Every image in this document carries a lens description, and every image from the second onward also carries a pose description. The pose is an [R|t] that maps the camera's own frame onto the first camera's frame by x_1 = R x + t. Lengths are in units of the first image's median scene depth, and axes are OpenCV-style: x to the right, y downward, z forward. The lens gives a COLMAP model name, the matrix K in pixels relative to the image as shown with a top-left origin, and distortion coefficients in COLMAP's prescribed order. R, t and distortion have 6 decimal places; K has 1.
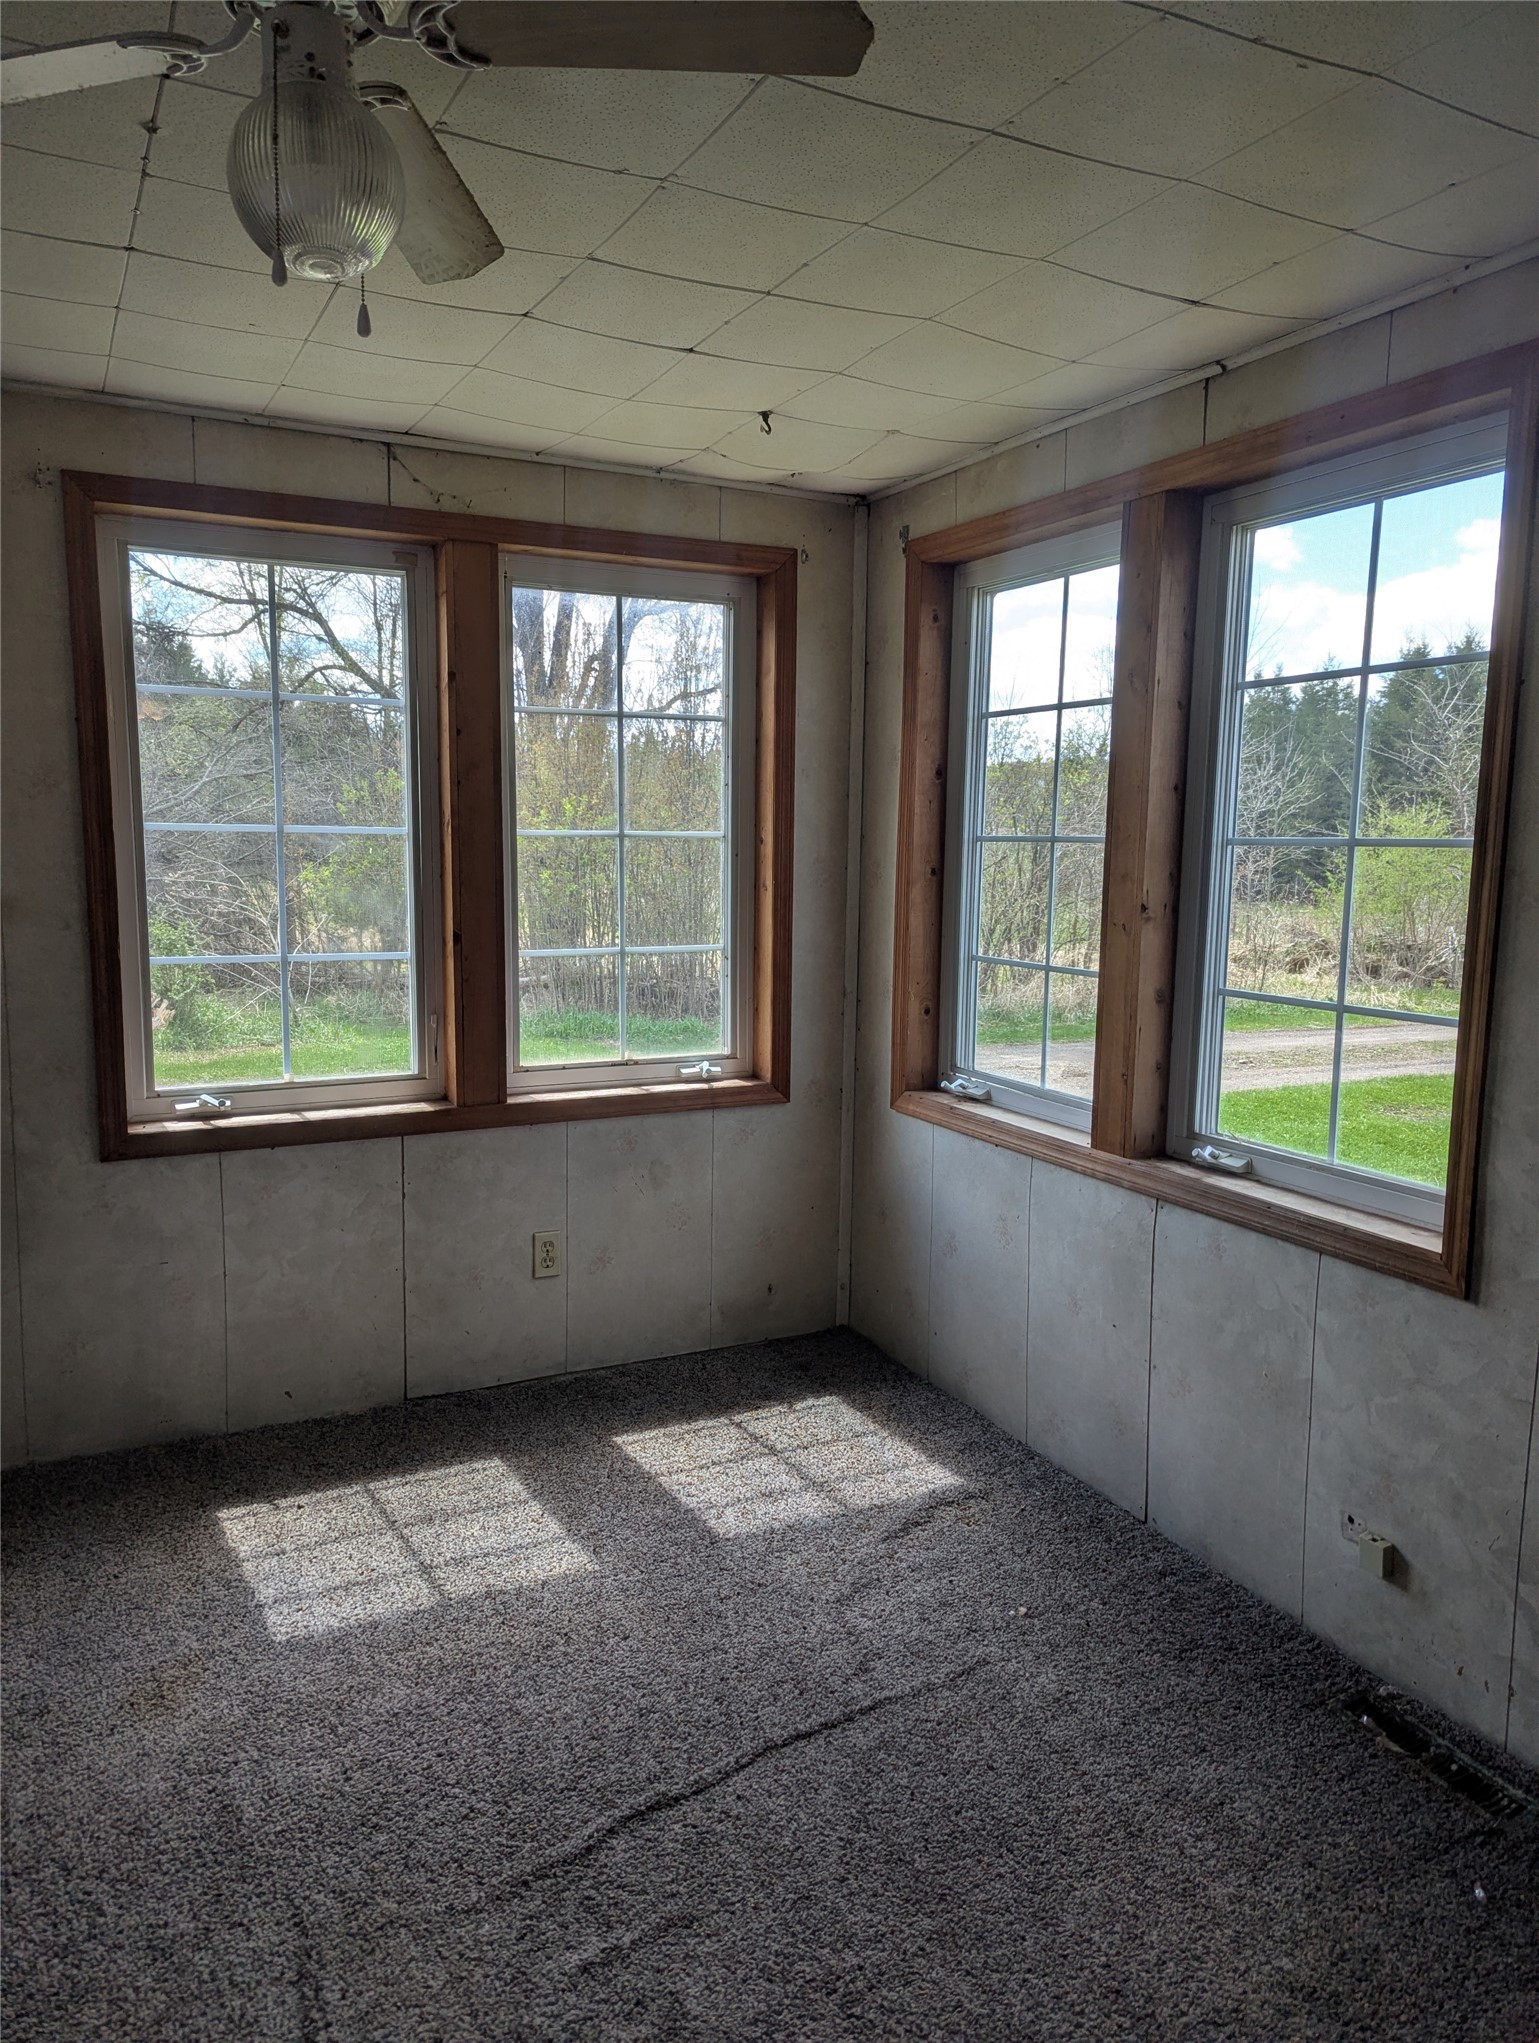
lens RADIAL K [[1435.1, 0, 766.2], [0, 1435.1, 1022.6], [0, 0, 1]] dist [0.059317, -0.049846]
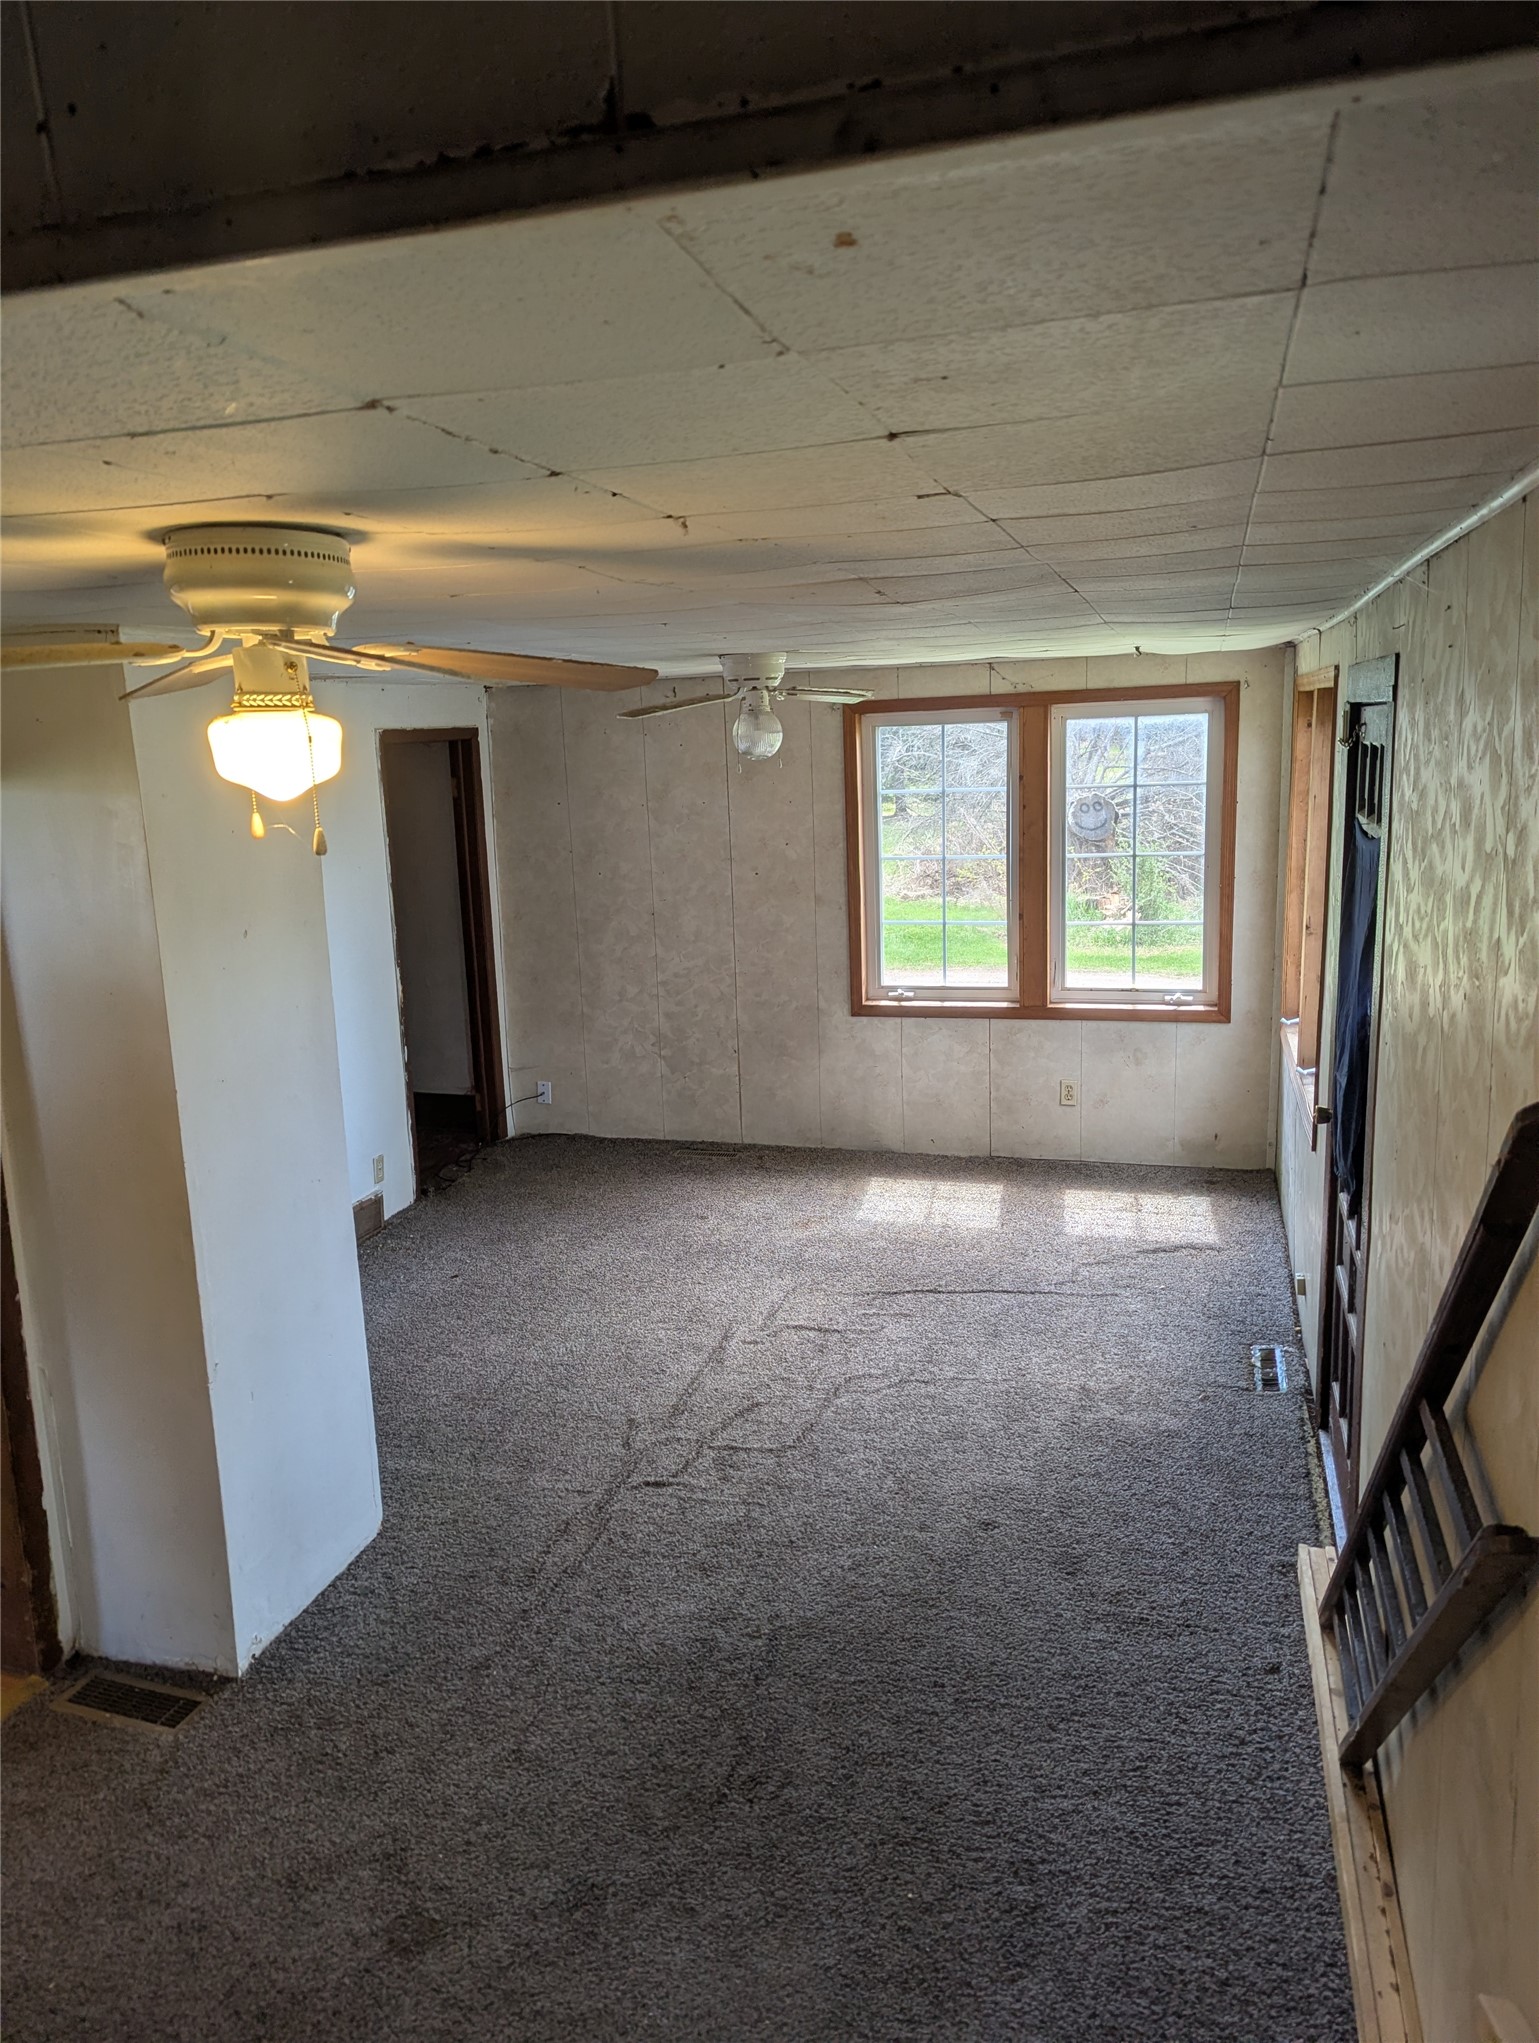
lens RADIAL K [[1435.1, 0, 769.2], [0, 1435.1, 1020.9], [0, 0, 1]] dist [0.059317, -0.049846]
pose [[0.727247, 0.097288, -0.679446, 0.852056], [-0.043654, 0.994456, 0.095667, -0.090302], [0.684987, -0.039913, 0.727462, -0.604799]]
